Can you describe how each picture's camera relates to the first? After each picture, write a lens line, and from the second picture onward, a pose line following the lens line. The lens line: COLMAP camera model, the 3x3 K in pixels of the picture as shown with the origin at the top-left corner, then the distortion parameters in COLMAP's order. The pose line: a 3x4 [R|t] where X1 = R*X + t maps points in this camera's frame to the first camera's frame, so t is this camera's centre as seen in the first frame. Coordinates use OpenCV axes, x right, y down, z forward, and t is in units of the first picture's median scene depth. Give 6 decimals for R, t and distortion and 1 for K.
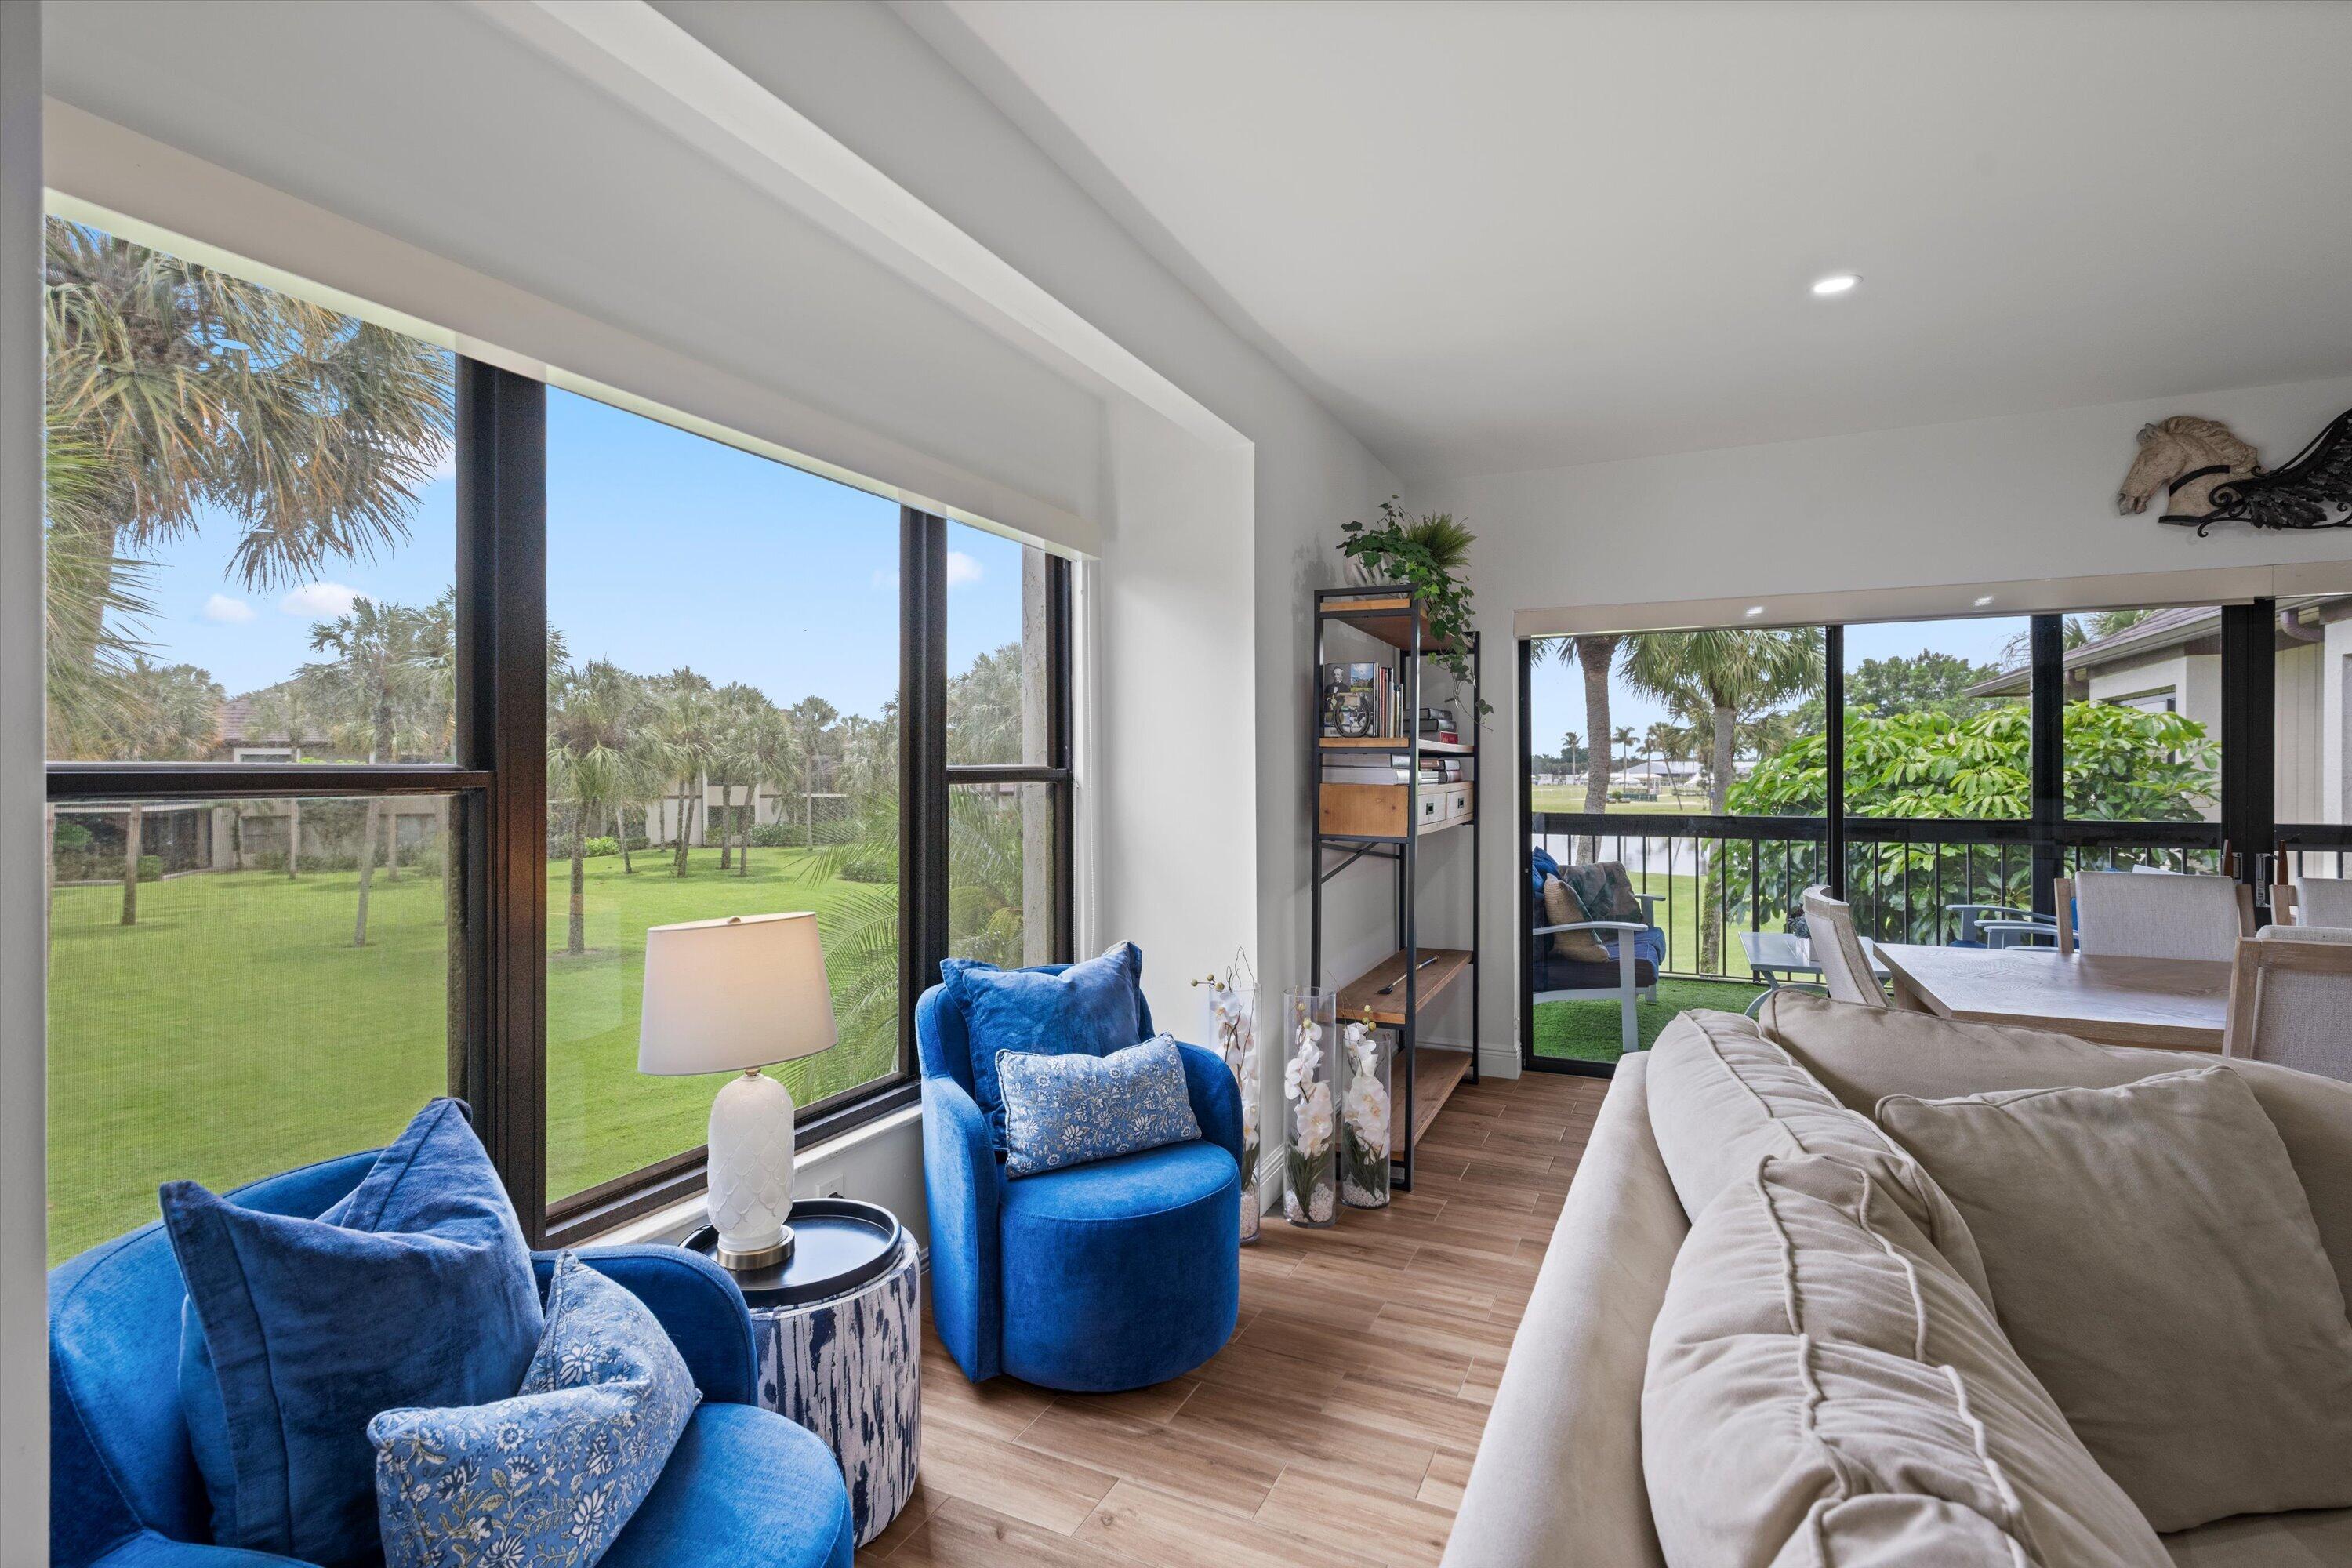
lens RADIAL K [[1122.6, 0, 1176.0], [0, 1122.6, 784.0], [0, 0, 1]] dist [0.002108, 0.000490]
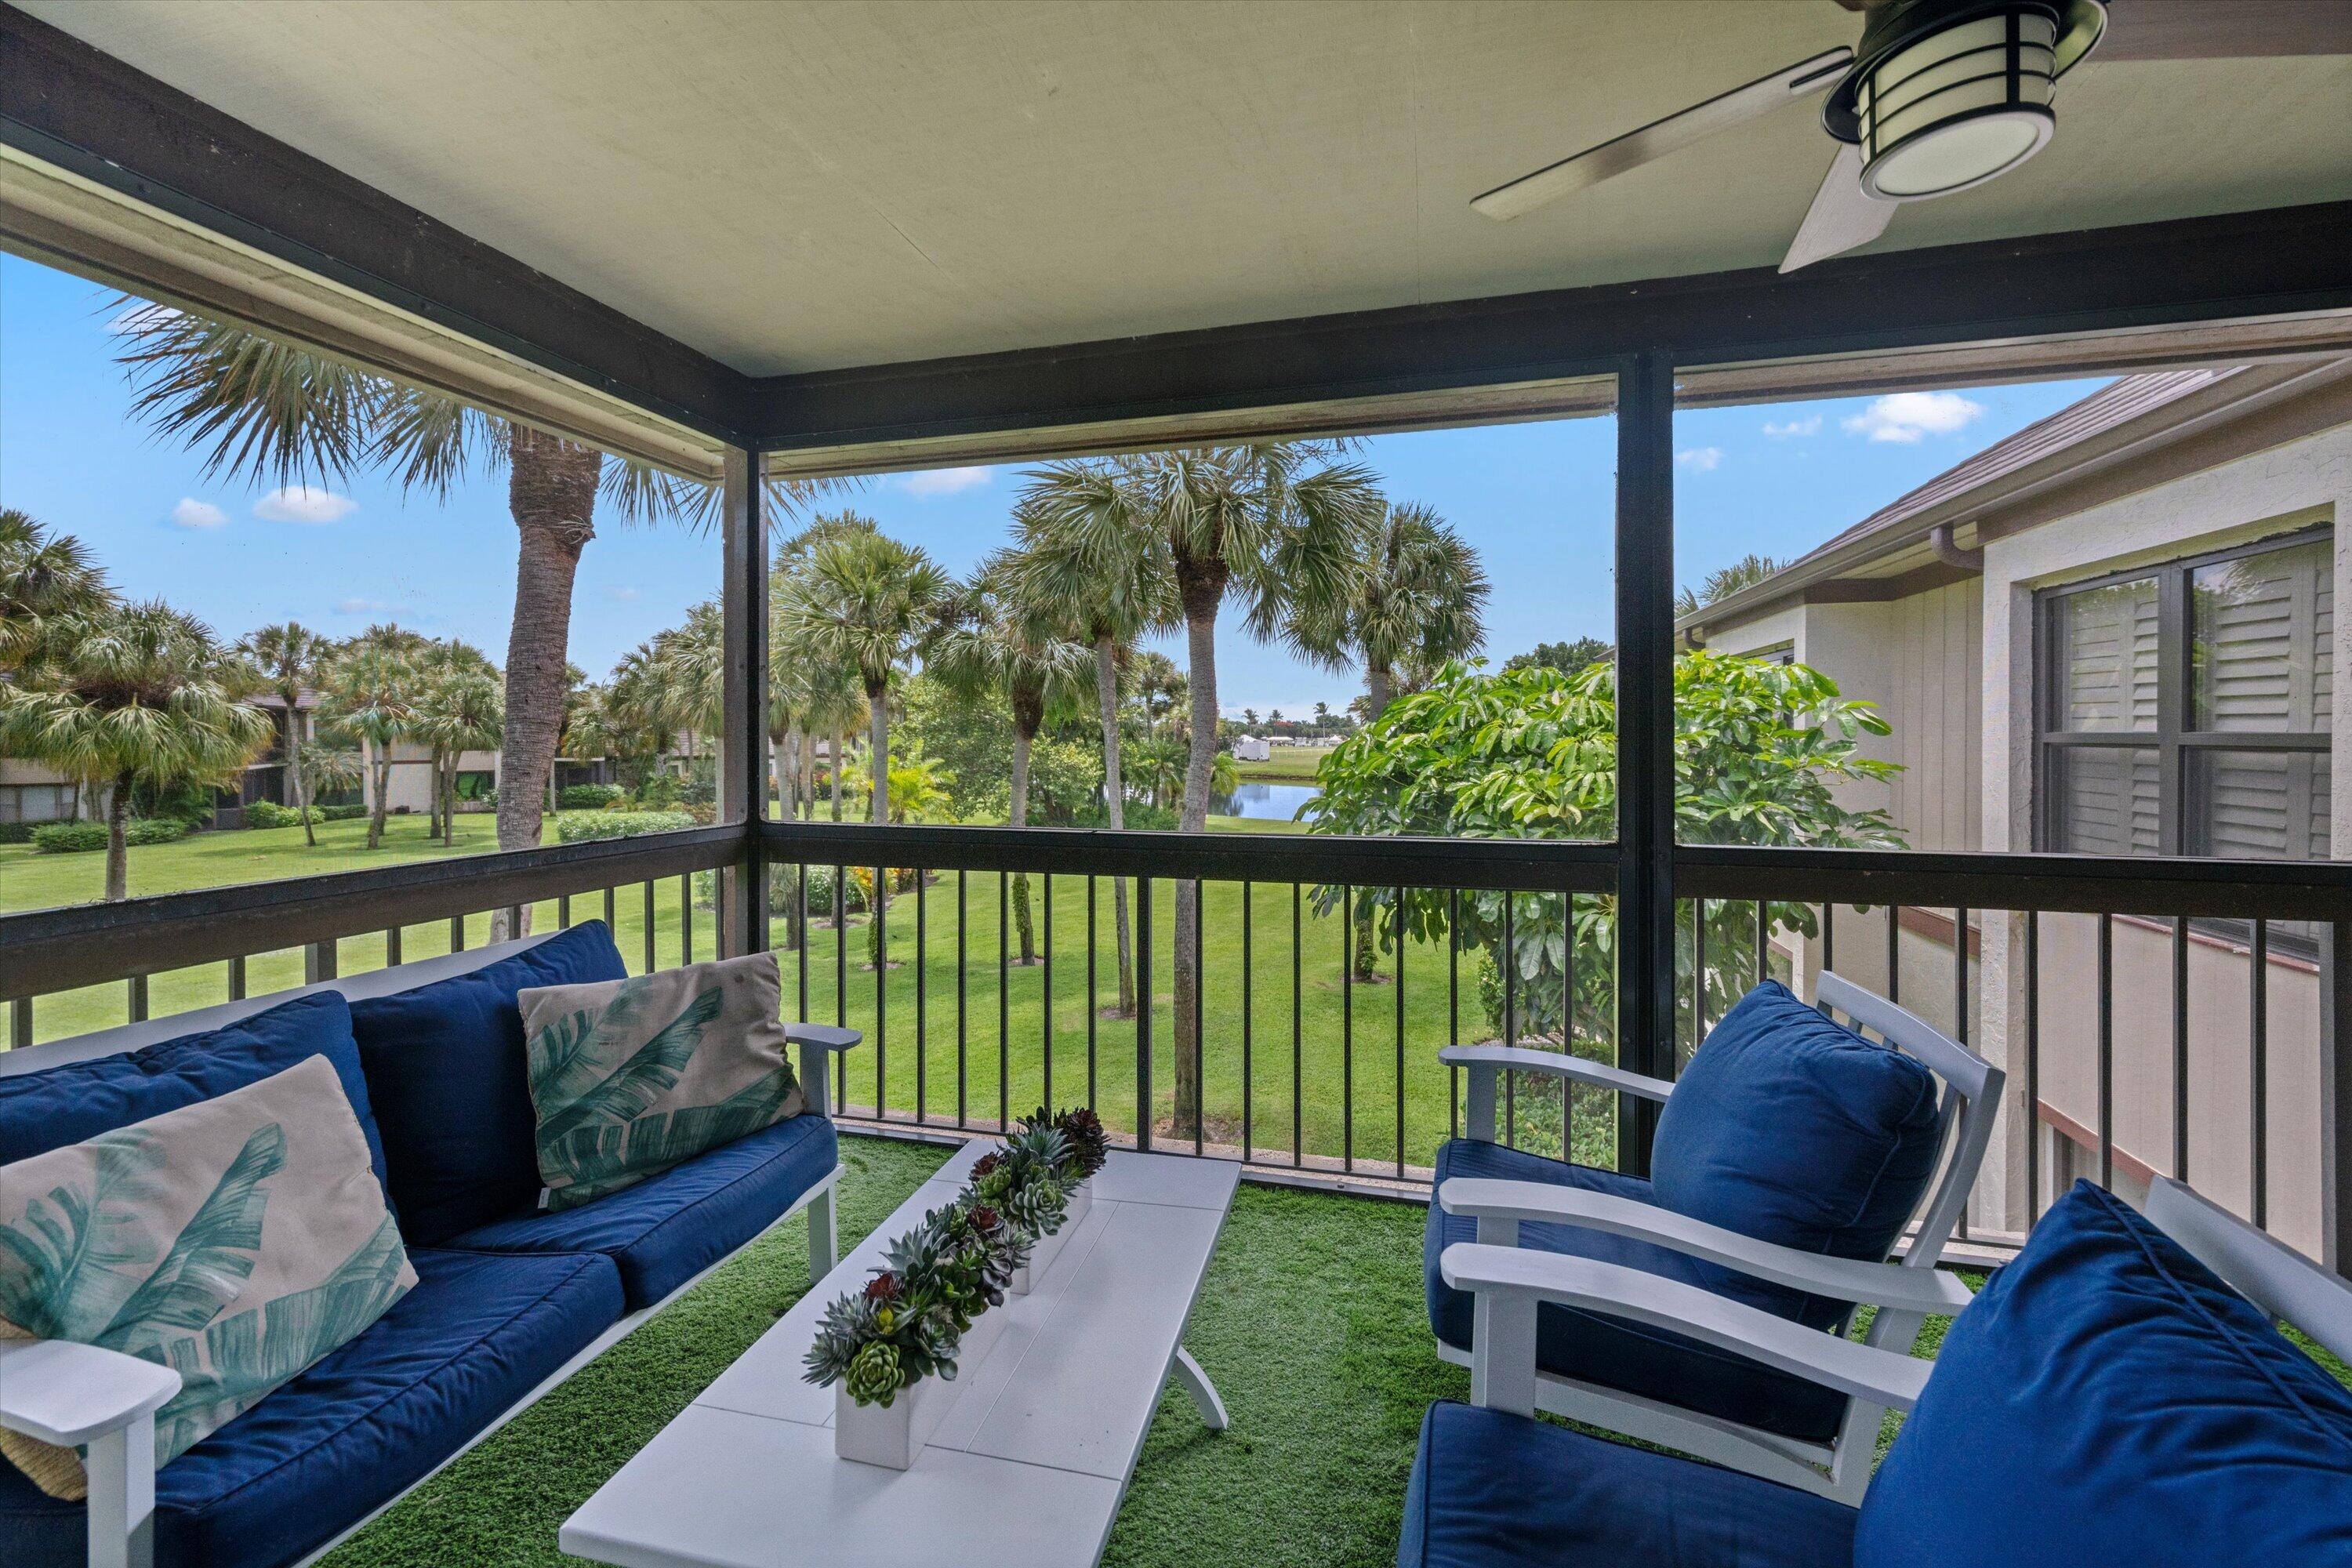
lens RADIAL K [[959.1, 0, 1171.9], [0, 959.1, 746.4], [0, 0, 1]] dist [0.000575, 0.000028]
pose [[0.984232, -0.001842, 0.176874, 0.316175], [0.001705, 0.999998, 0.000929, -0.007283], [-0.176875, -0.000613, 0.984233, 0.395586]]
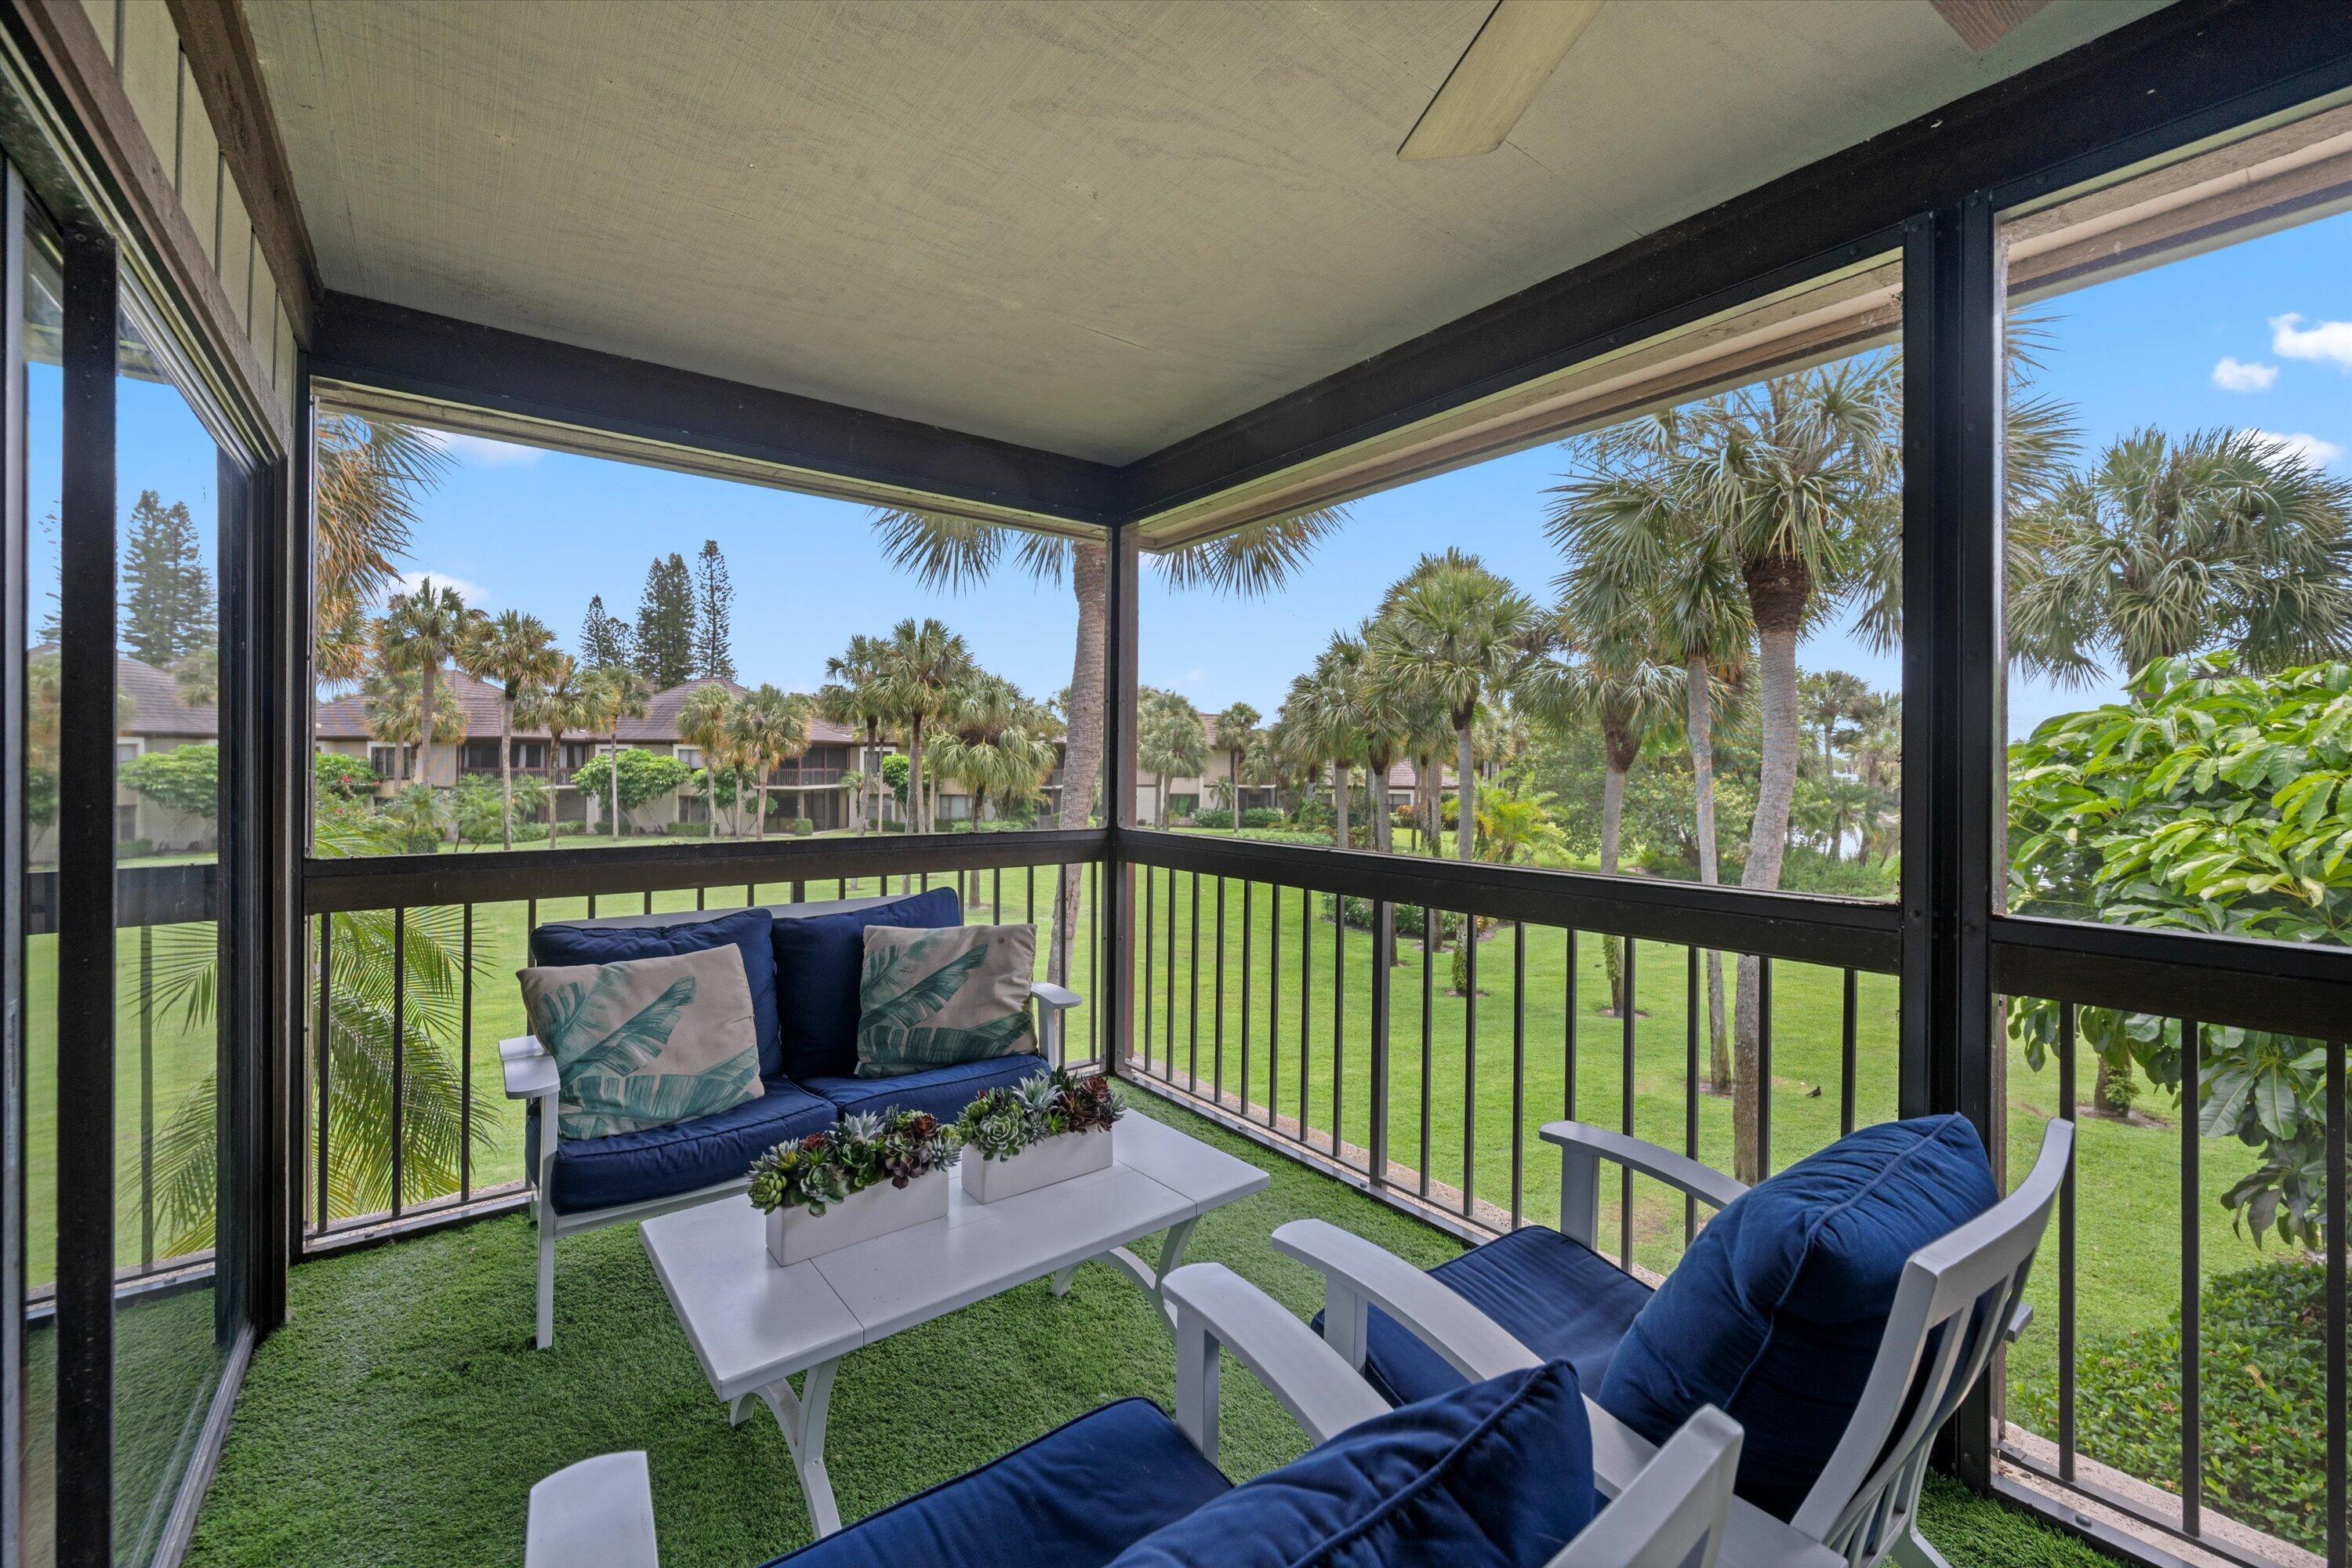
lens RADIAL K [[945.6, 0, 1178.7], [0, 945.6, 773.1], [0, 0, 1]] dist [-0.000395, -0.000107]
pose [[0.887475, 0.011596, -0.460711, 0.447031], [-0.014170, 0.999897, -0.002128, -0.003609], [0.460639, 0.008417, 0.887548, 0.404331]]
